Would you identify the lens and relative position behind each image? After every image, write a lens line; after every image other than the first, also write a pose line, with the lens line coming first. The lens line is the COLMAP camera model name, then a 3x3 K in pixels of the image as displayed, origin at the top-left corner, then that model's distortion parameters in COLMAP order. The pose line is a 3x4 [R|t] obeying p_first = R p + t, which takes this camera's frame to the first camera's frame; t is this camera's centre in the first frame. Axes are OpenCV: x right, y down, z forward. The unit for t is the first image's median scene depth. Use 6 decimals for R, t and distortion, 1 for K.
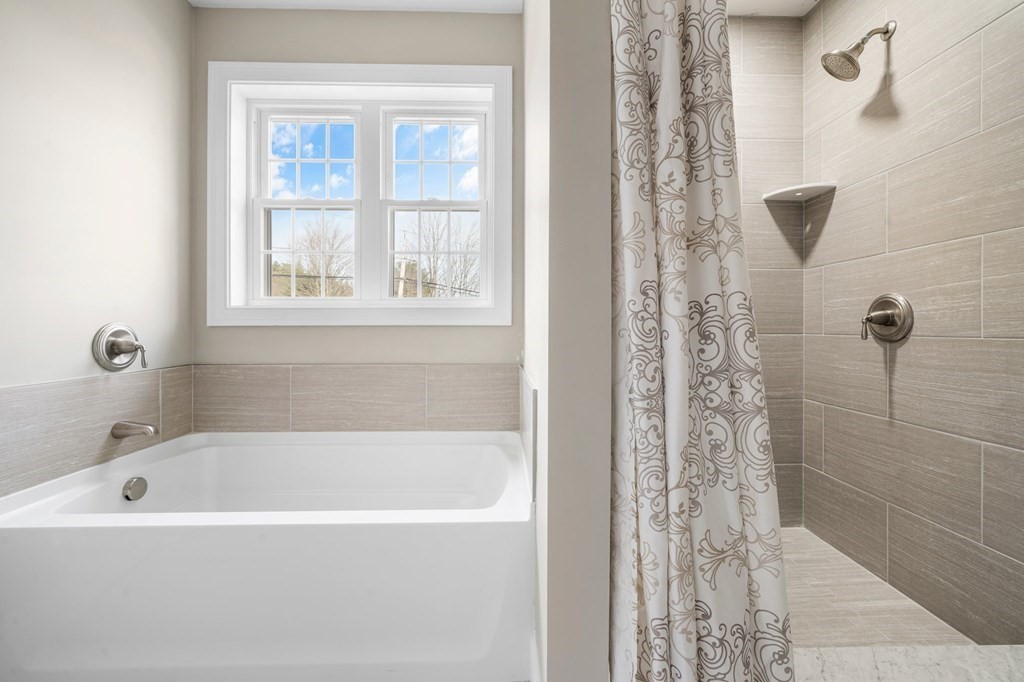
lens RADIAL K [[413.8, 0, 513.8], [0, 413.8, 330.7], [0, 0, 1]] dist [0.001035, 0.000112]
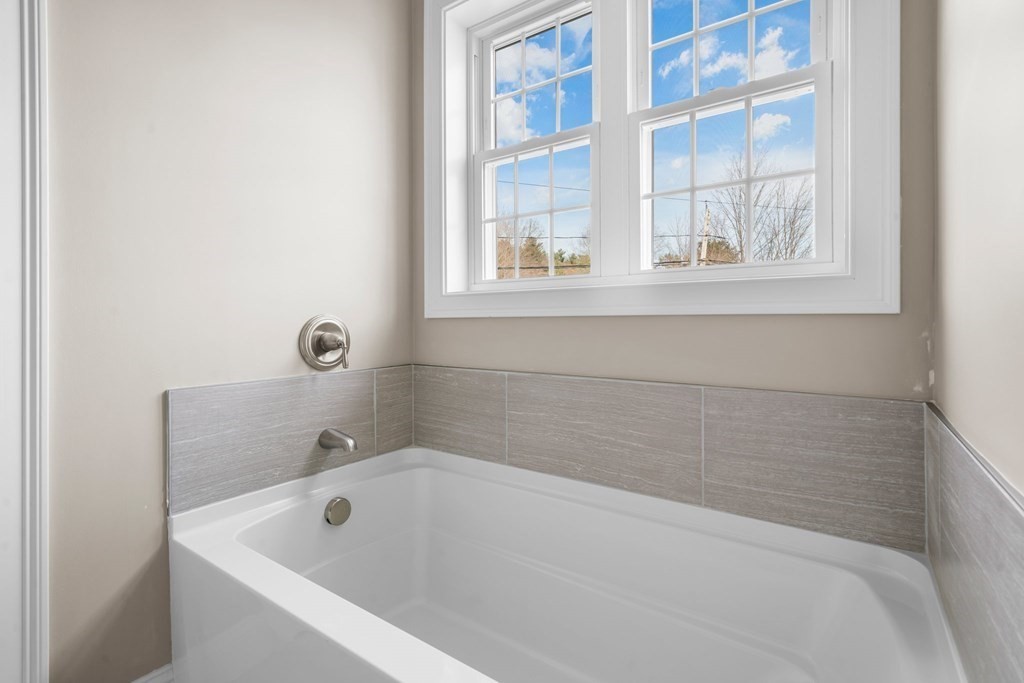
lens RADIAL K [[483.4, 0, 514.4], [0, 483.4, 321.2], [0, 0, 1]] dist [-0.000125, 0.000183]
pose [[0.803248, -0.001423, -0.595643, -0.030959], [-0.001526, 0.999989, -0.004448, -0.001370], [0.595643, 0.004481, 0.803237, 0.350187]]
